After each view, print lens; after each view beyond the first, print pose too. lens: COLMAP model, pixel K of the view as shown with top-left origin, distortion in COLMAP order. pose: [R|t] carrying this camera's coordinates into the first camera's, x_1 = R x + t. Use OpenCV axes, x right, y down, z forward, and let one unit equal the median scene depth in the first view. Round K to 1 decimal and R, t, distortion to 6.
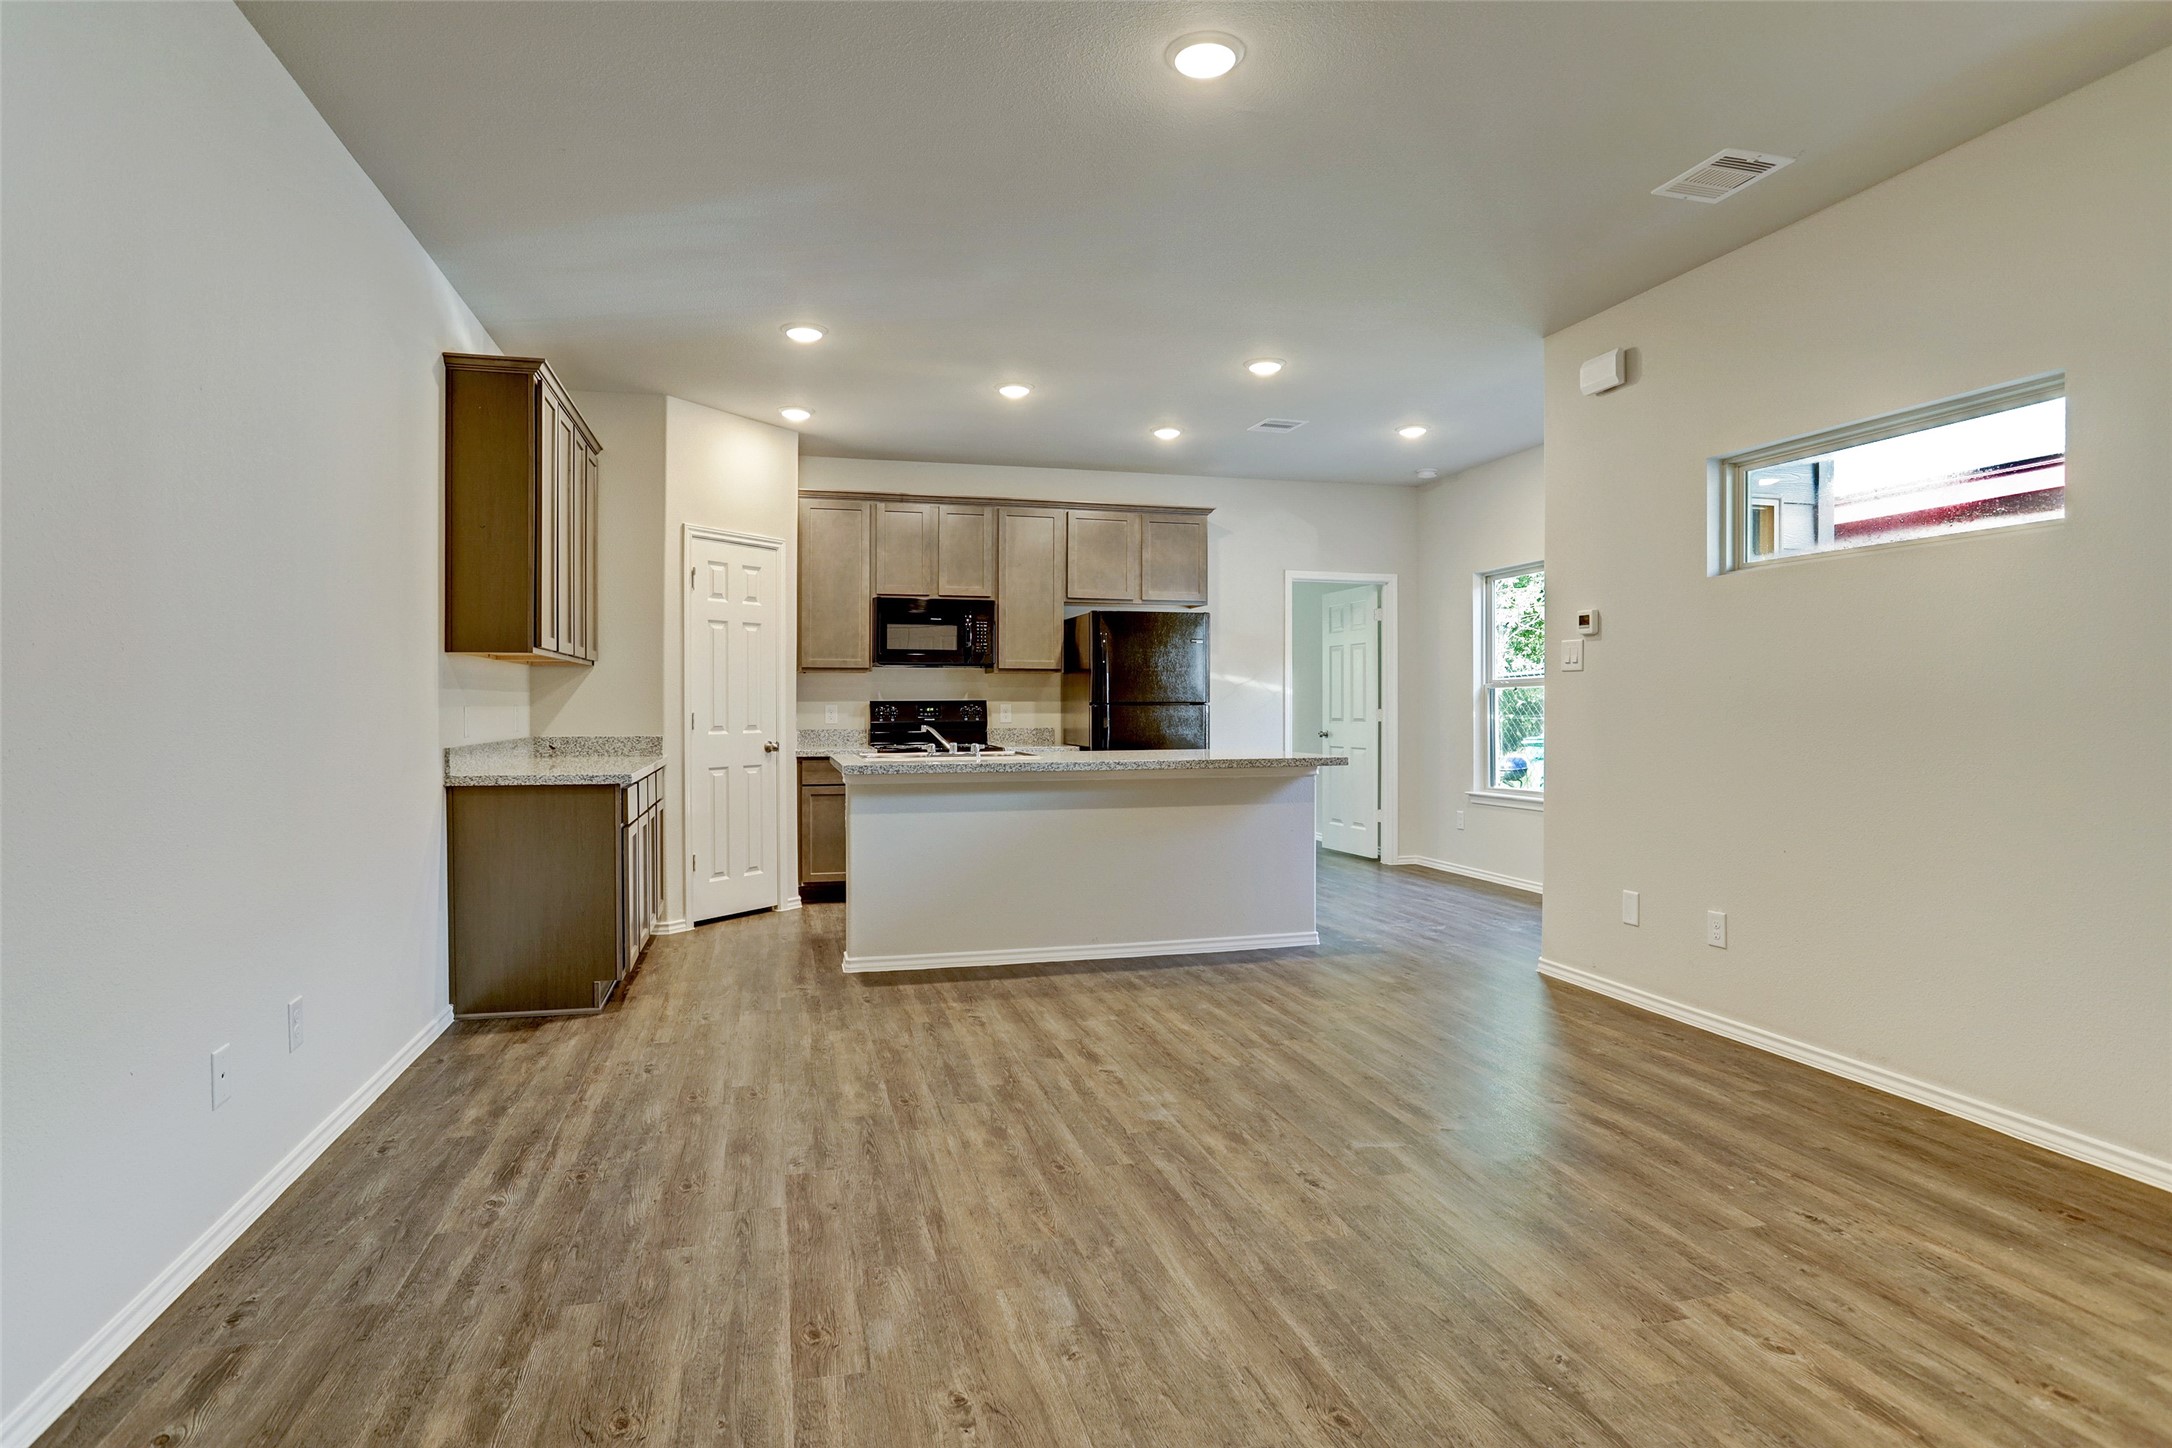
lens RADIAL K [[1199.2, 0, 1083.1], [0, 1199.2, 710.5], [0, 0, 1]] dist [-0.048263, 0.037771]
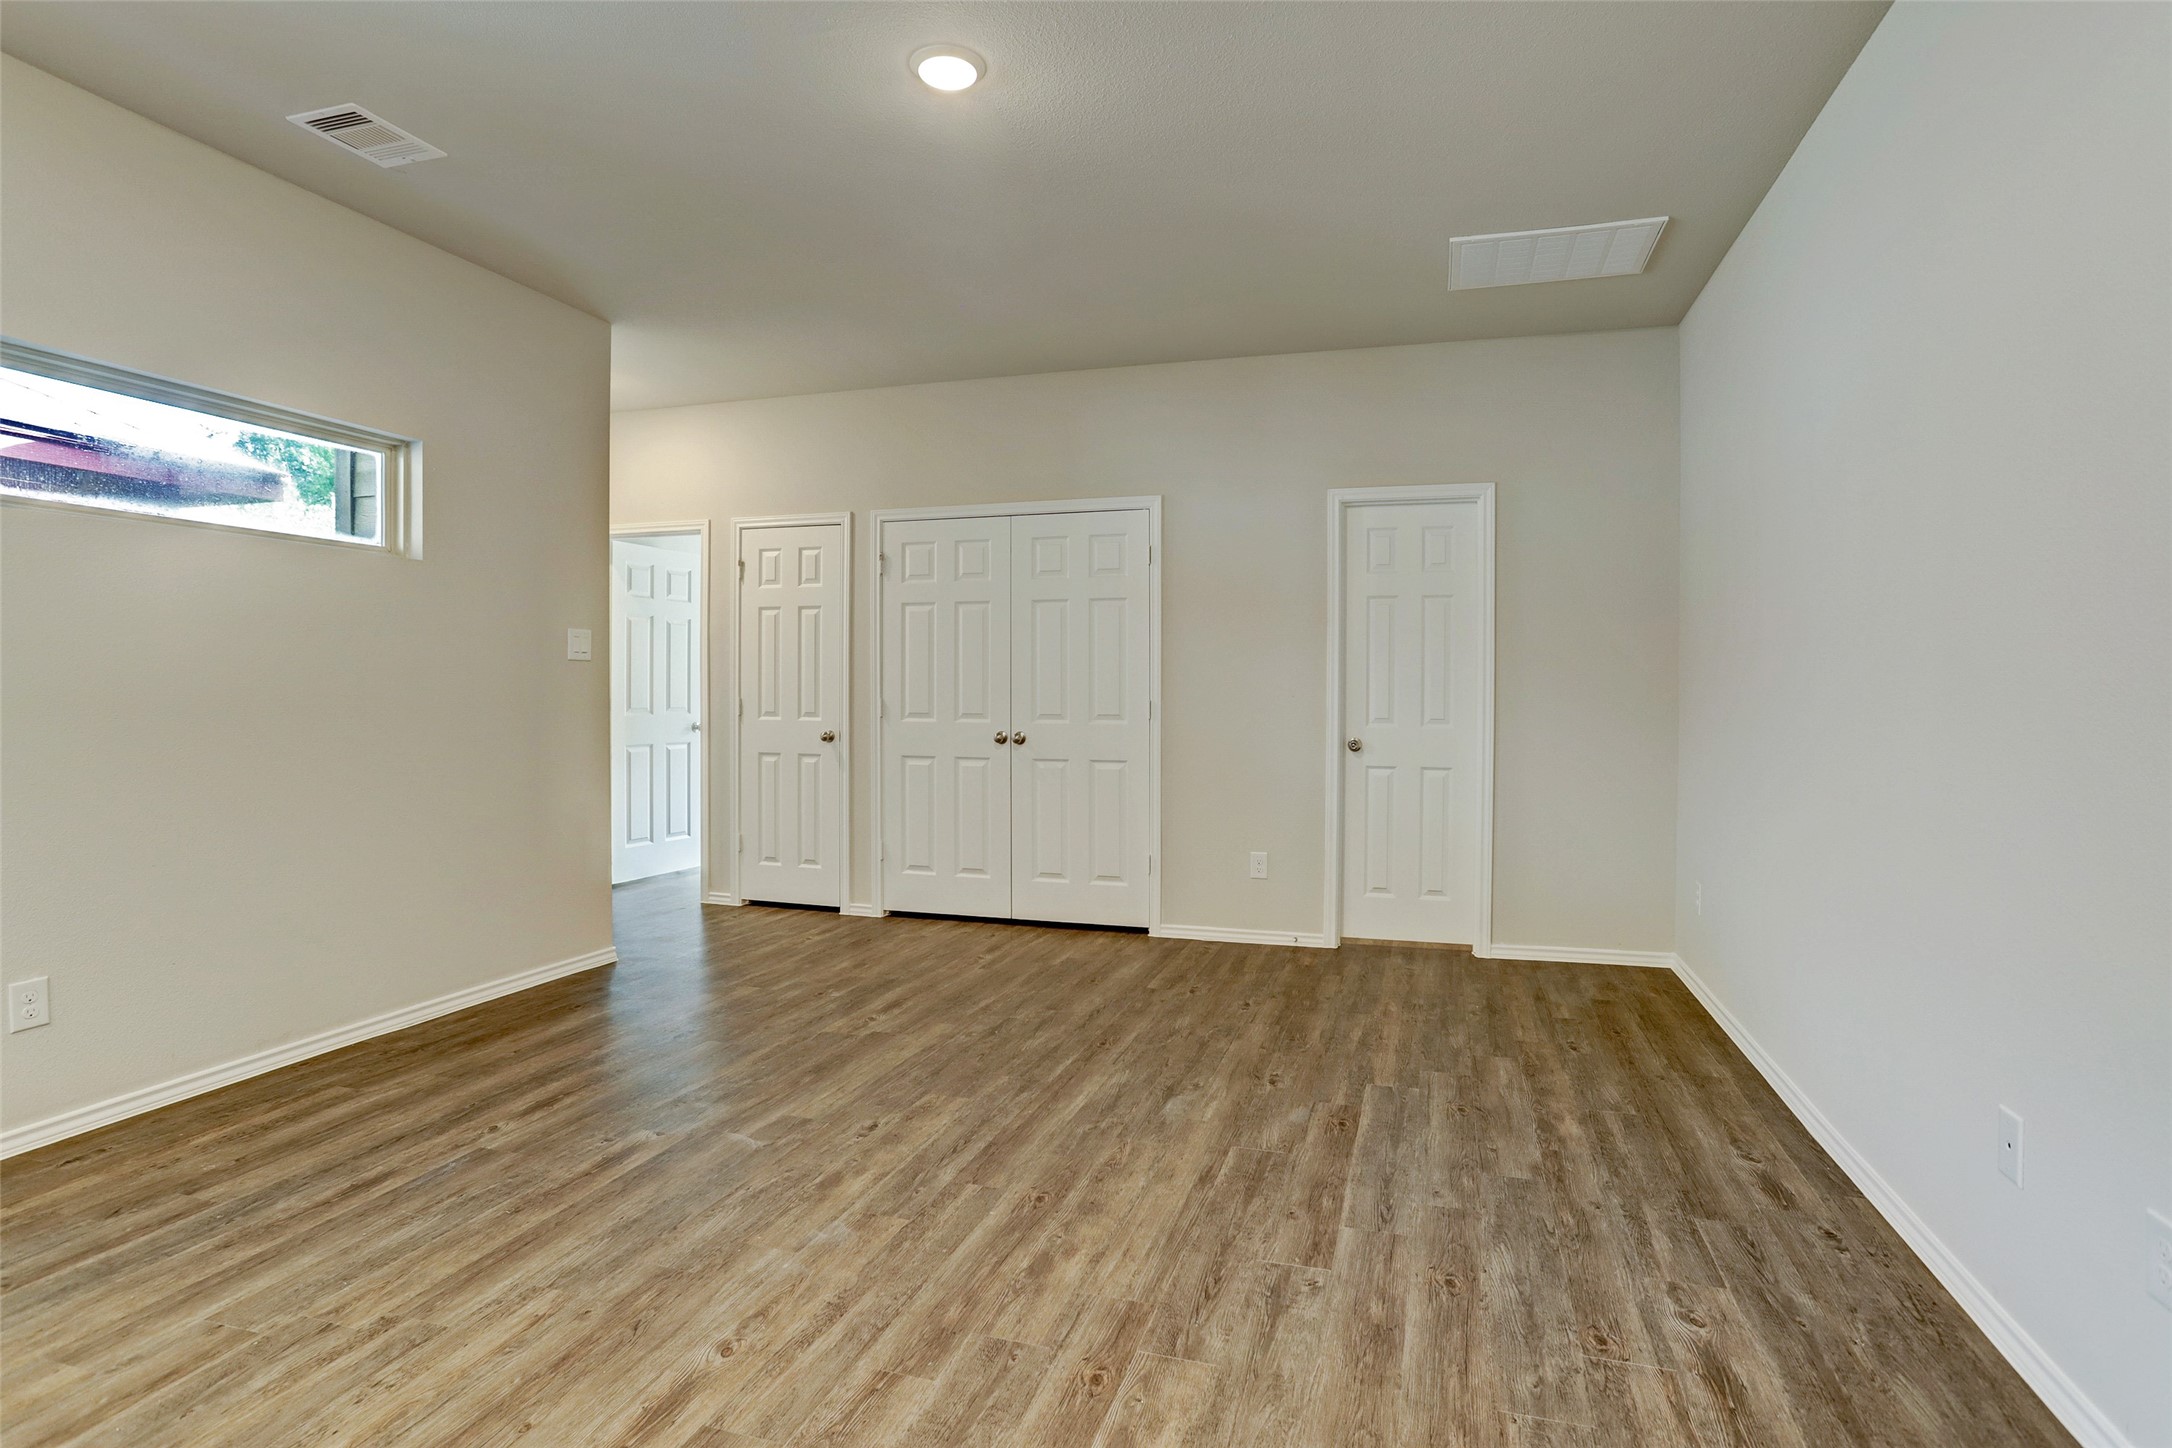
lens RADIAL K [[1131.3, 0, 1075.8], [0, 1131.3, 716.7], [0, 0, 1]] dist [-0.045437, 0.030978]
pose [[-0.842956, -0.014416, 0.537789, -0.246499], [0.000464, 0.999621, 0.027523, -0.005893], [-0.537982, 0.023450, -0.842630, 0.836105]]
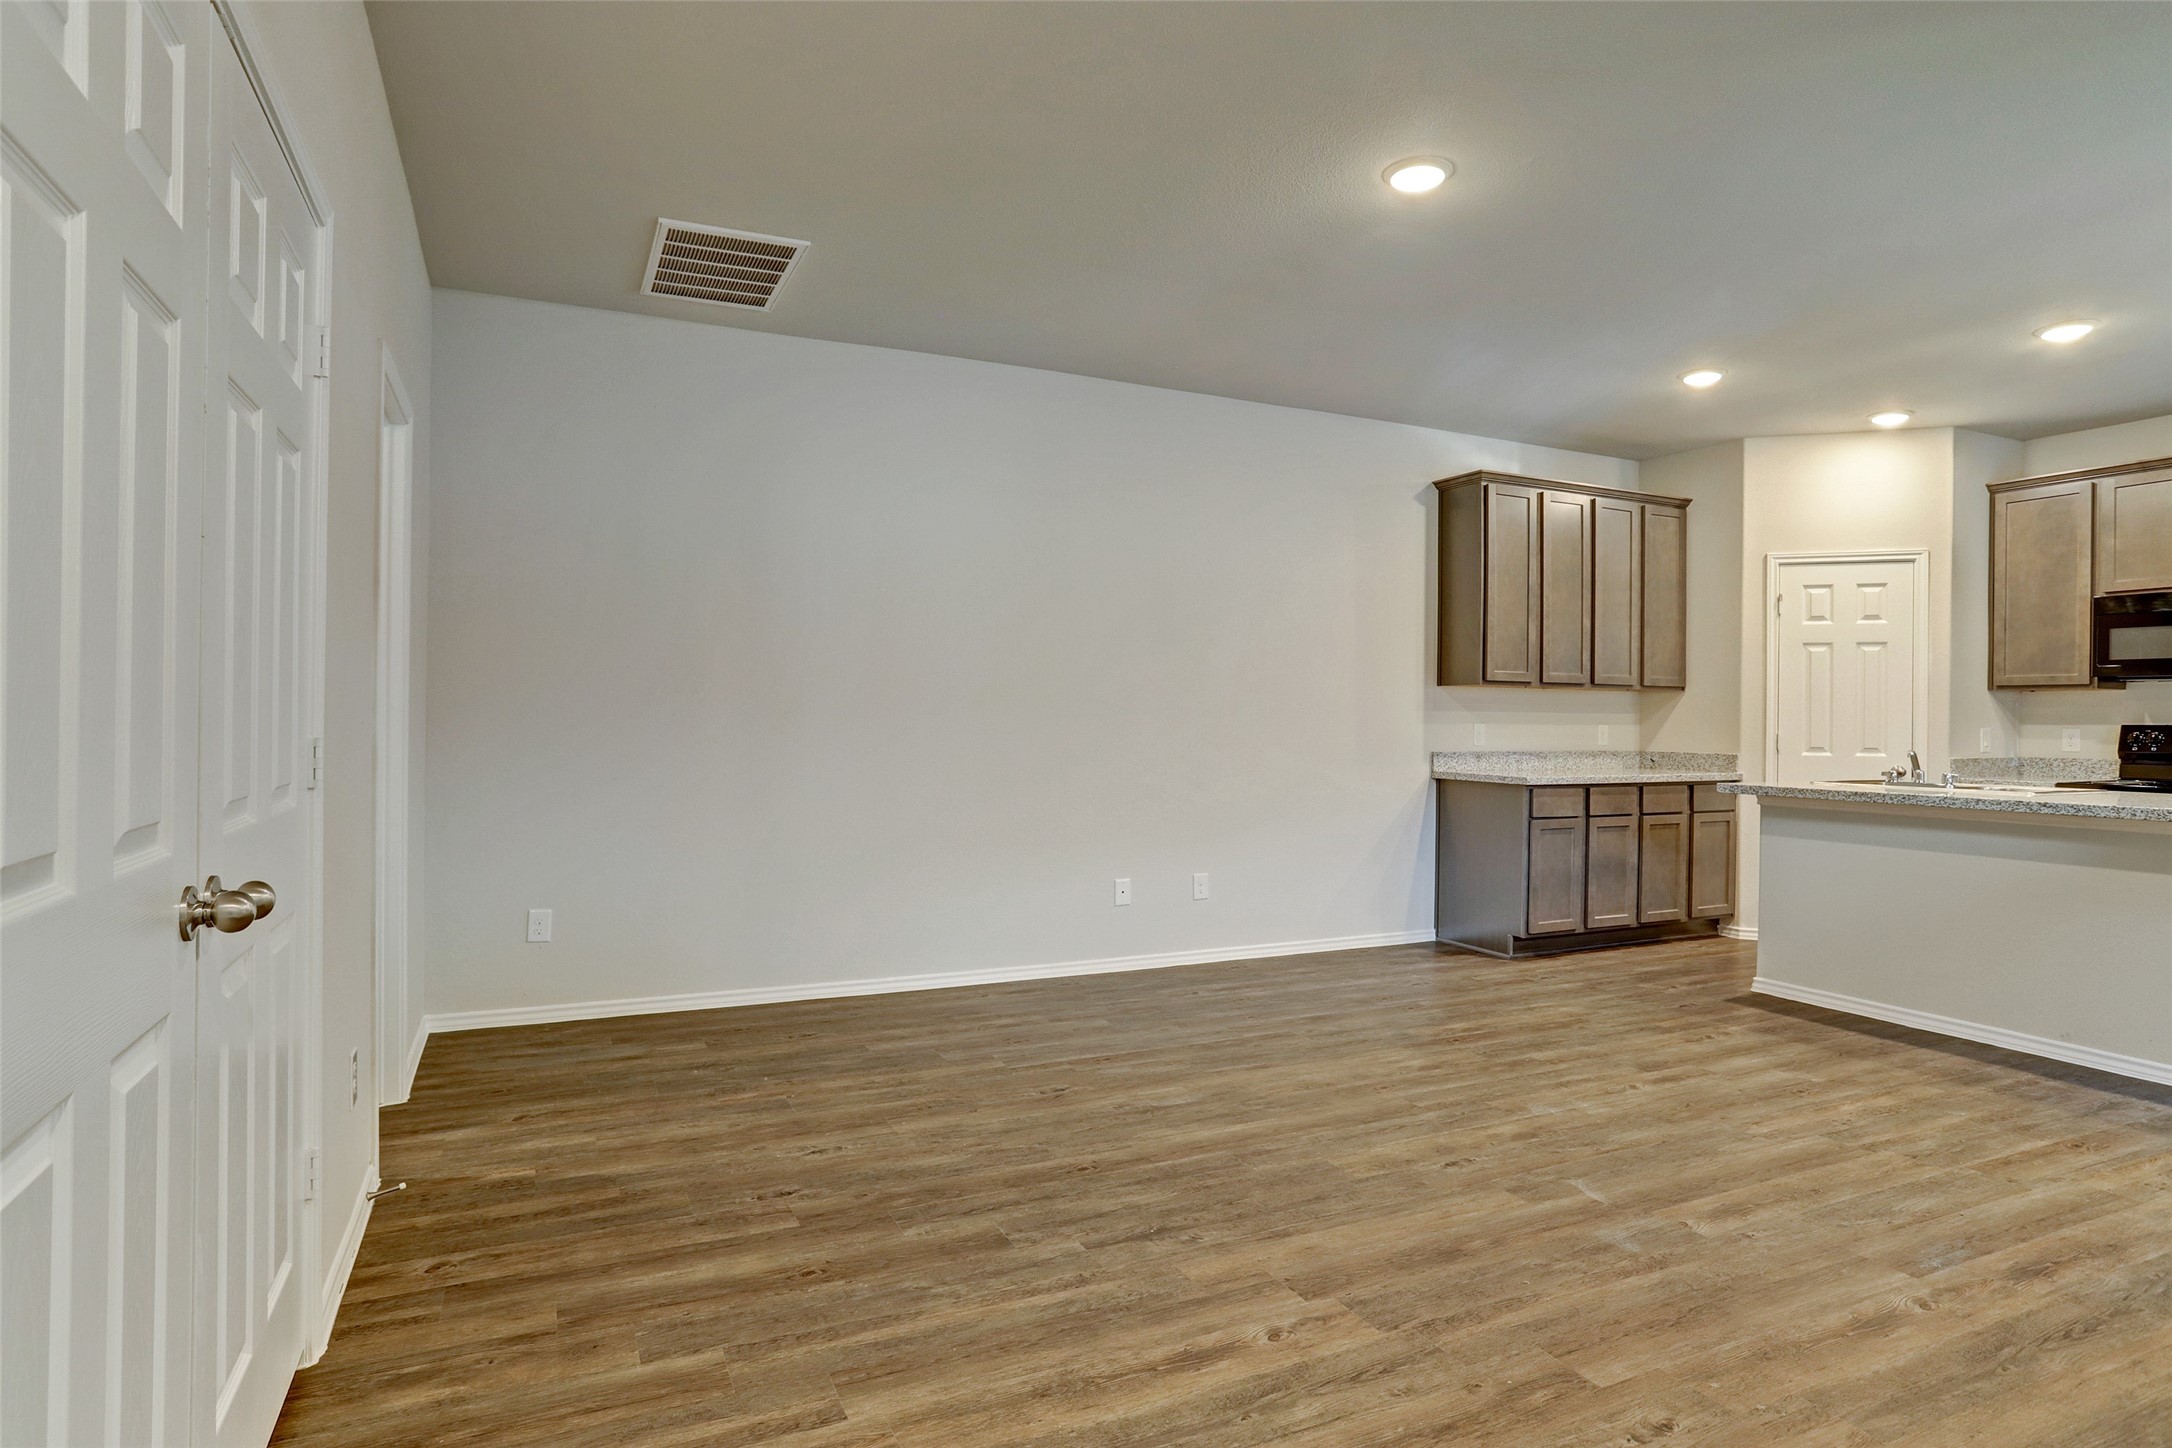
lens RADIAL K [[1131.3, 0, 1075.8], [0, 1131.3, 716.7], [0, 0, 1]] dist [-0.045437, 0.030978]
pose [[0.183215, 0.001293, -0.983072, 0.536556], [-0.015027, 0.999886, -0.001486, -0.002144], [0.982958, 0.015045, 0.183213, 0.221718]]
